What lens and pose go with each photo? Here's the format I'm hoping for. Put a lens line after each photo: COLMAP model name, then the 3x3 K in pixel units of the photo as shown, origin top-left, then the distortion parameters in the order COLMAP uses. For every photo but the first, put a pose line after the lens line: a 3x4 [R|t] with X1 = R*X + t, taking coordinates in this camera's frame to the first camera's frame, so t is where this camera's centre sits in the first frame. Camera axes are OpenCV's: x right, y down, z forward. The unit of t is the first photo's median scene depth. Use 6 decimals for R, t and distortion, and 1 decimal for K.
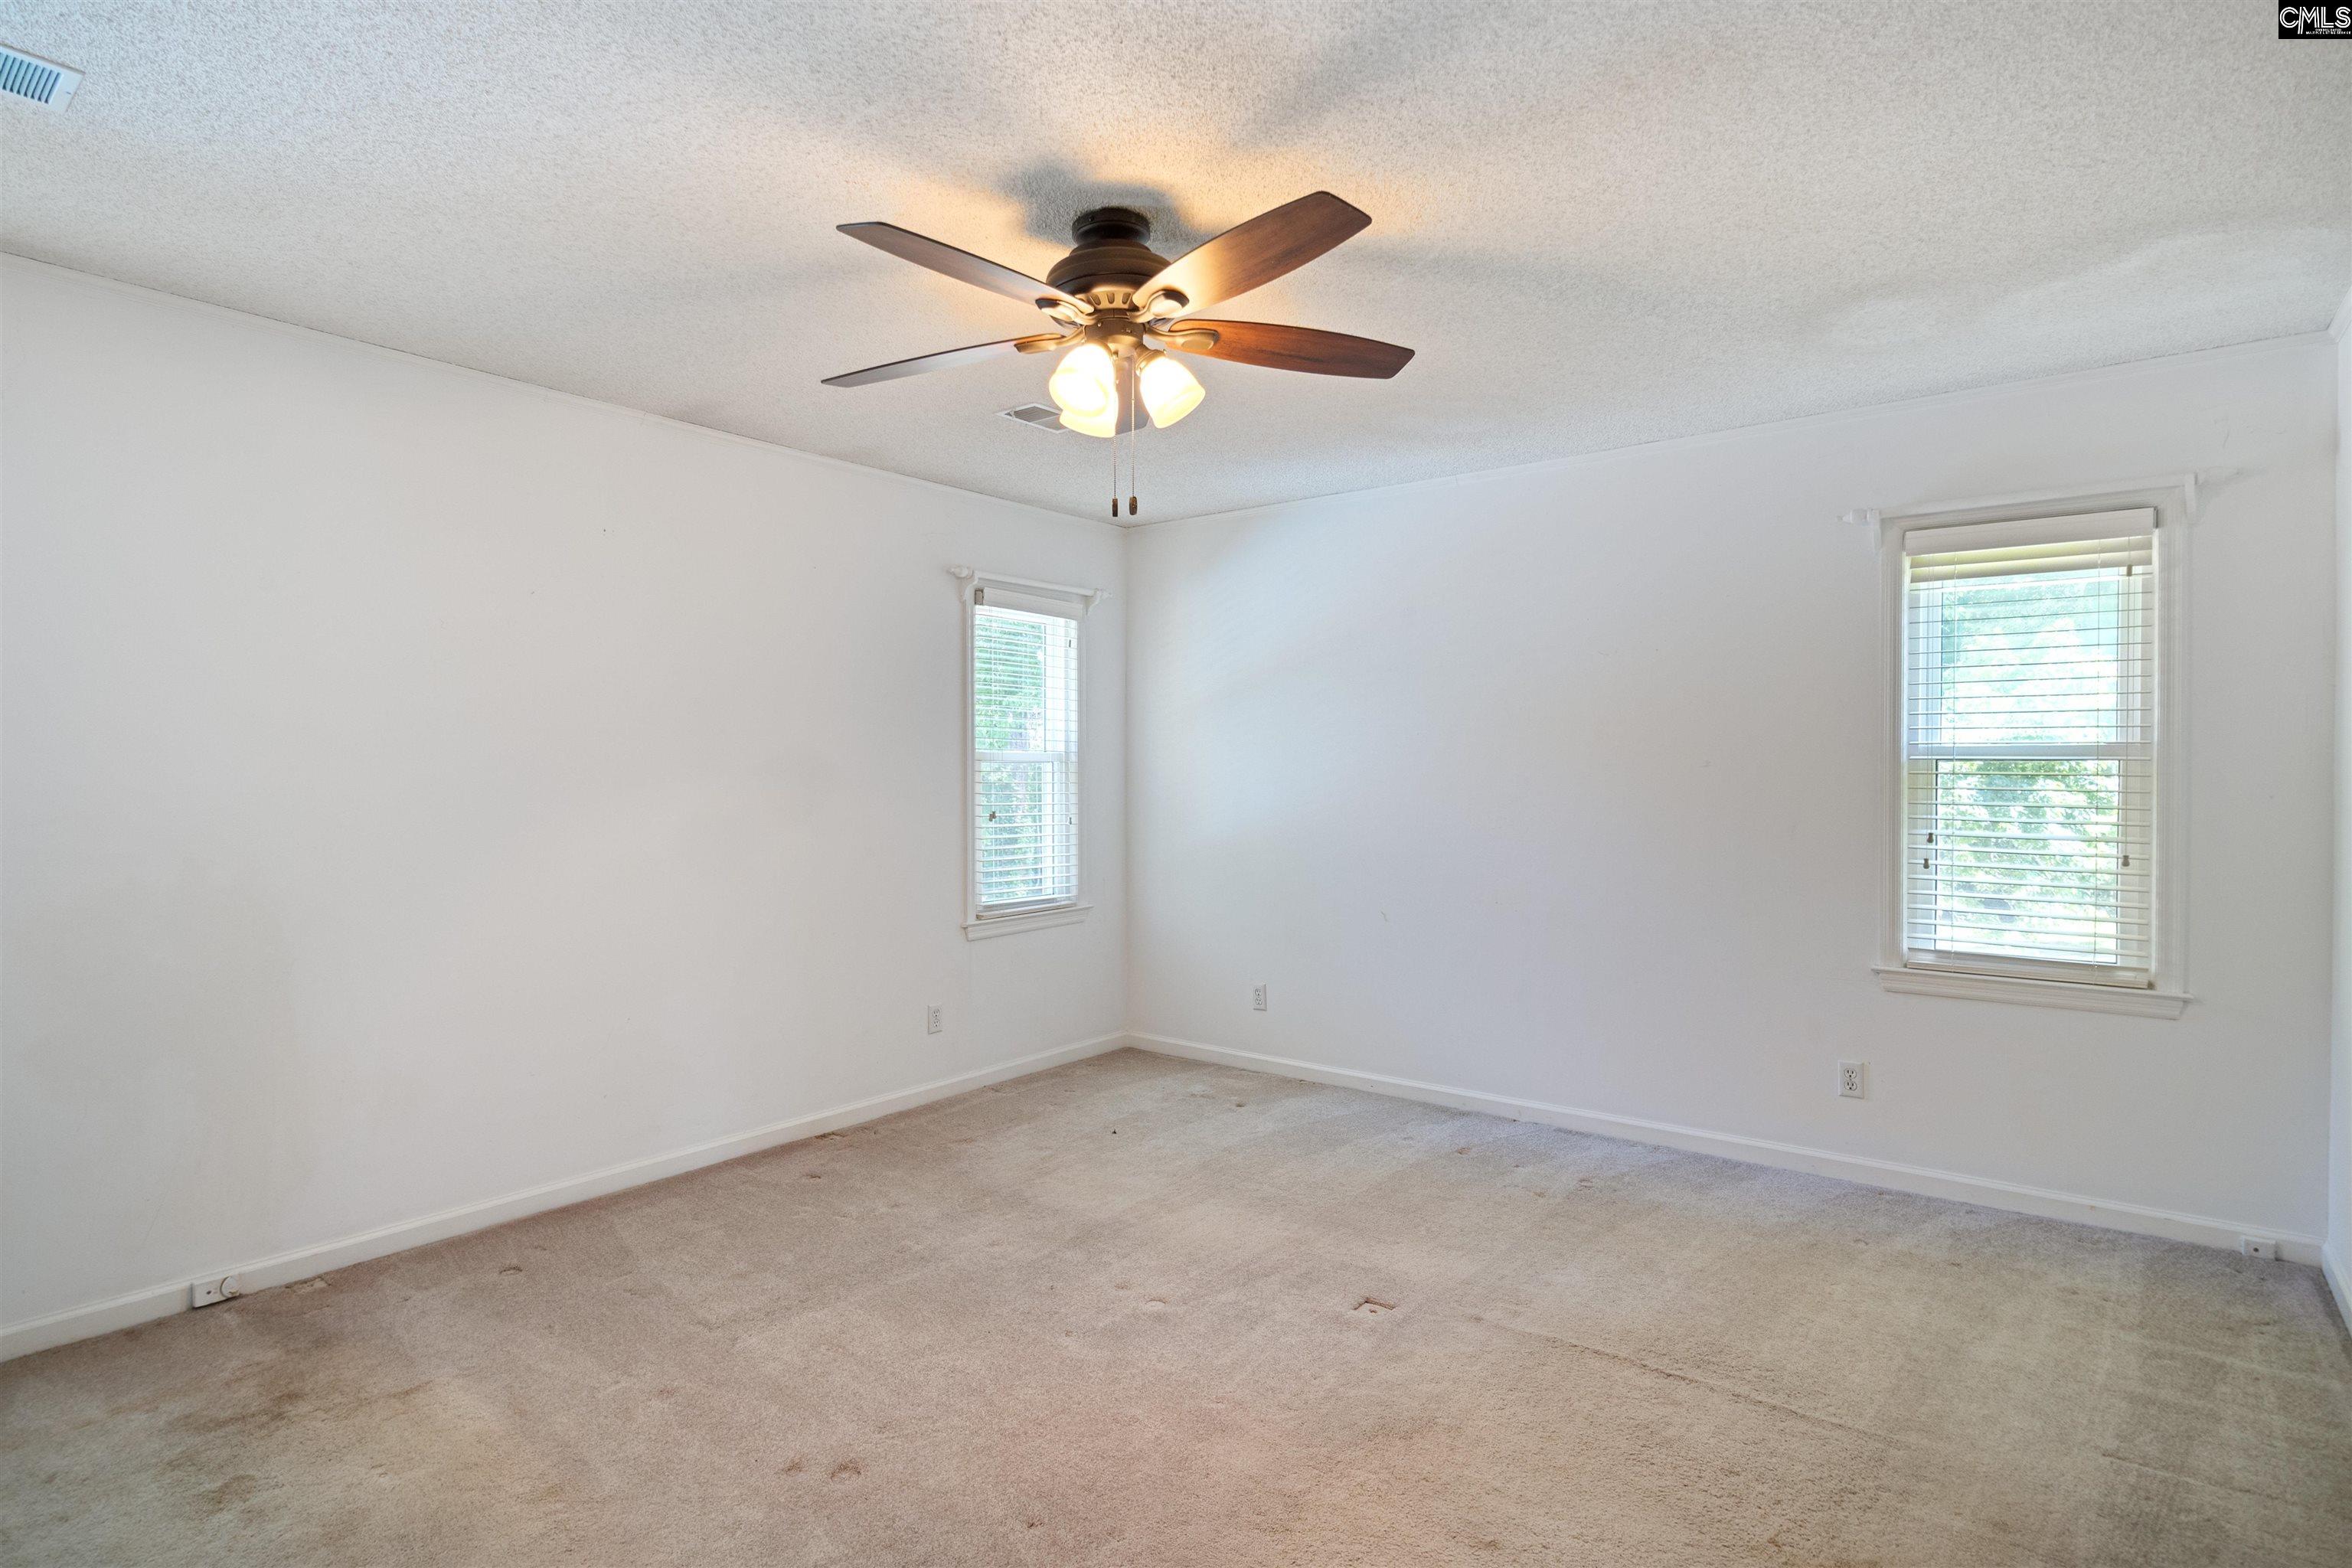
lens RADIAL K [[1183.0, 0, 1176.0], [0, 1183.0, 784.0], [0, 0, 1]] dist [0.001595, -0.005383]
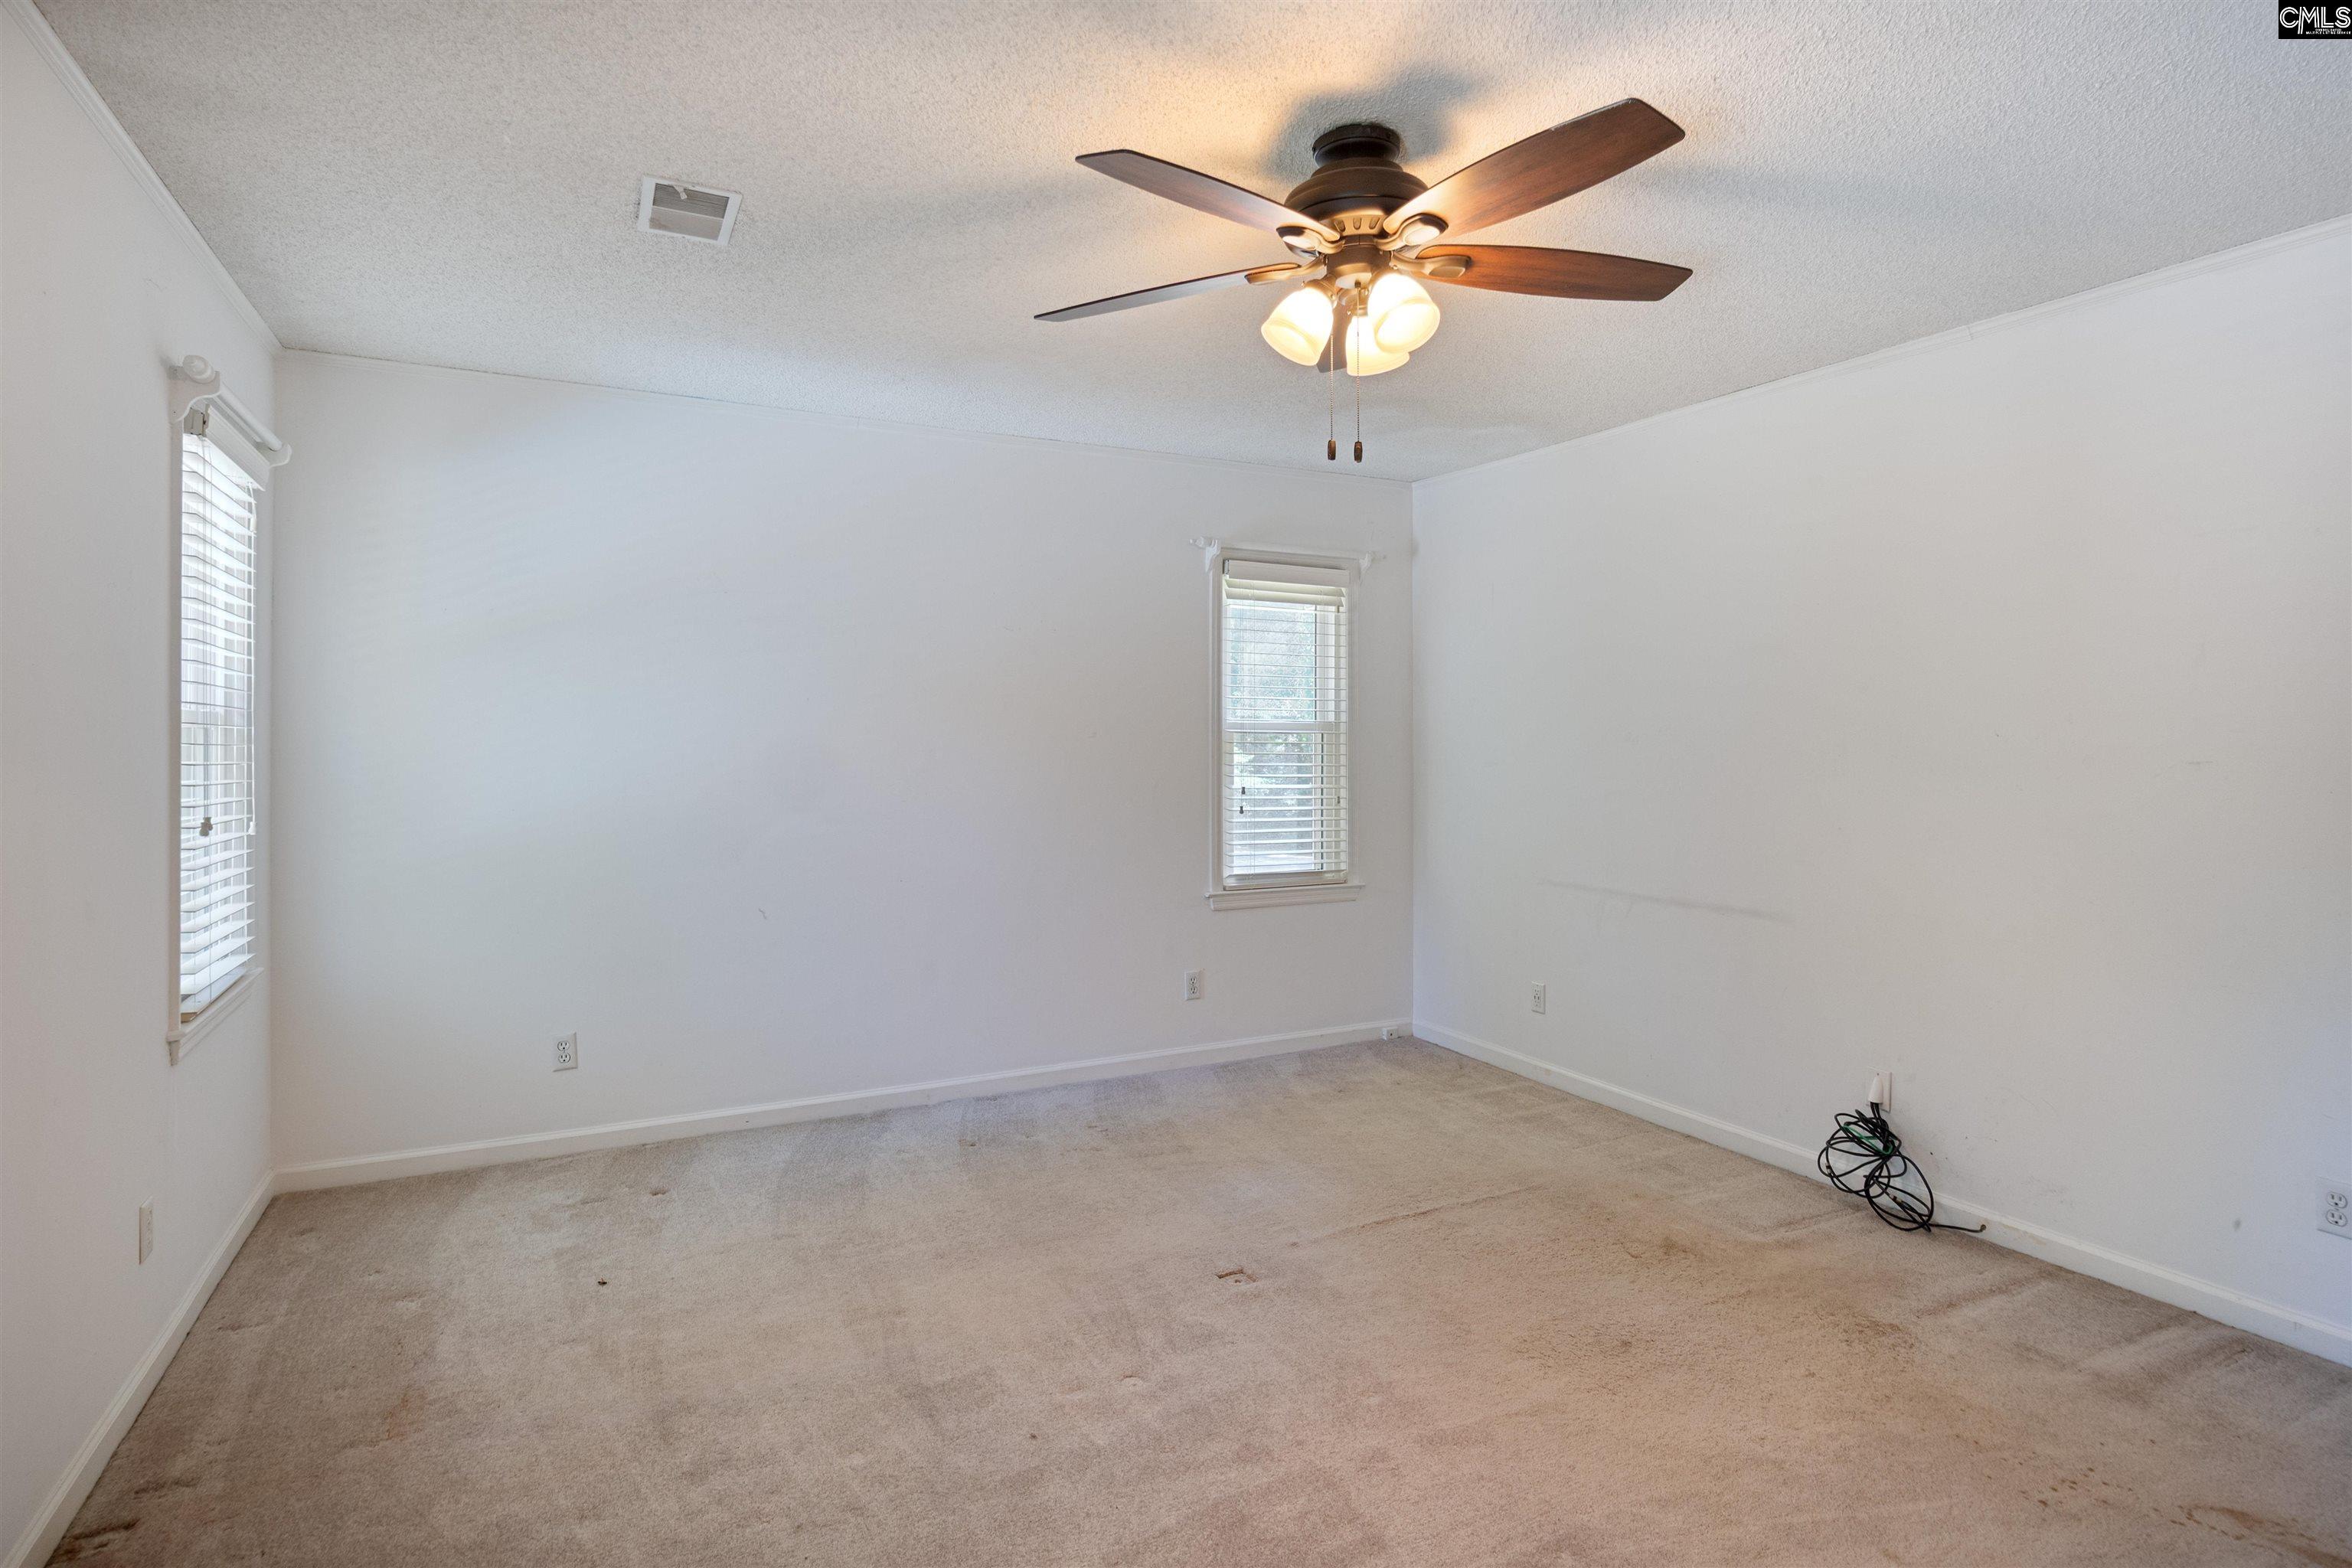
lens RADIAL K [[1204.5, 0, 1179.2], [0, 1204.5, 734.4], [0, 0, 1]] dist [-0.001807, -0.001423]
pose [[0.417964, 0.003211, 0.908458, -0.629792], [0.008382, 0.999938, -0.007390, -0.008867], [-0.908425, 0.010703, 0.417911, 0.492705]]
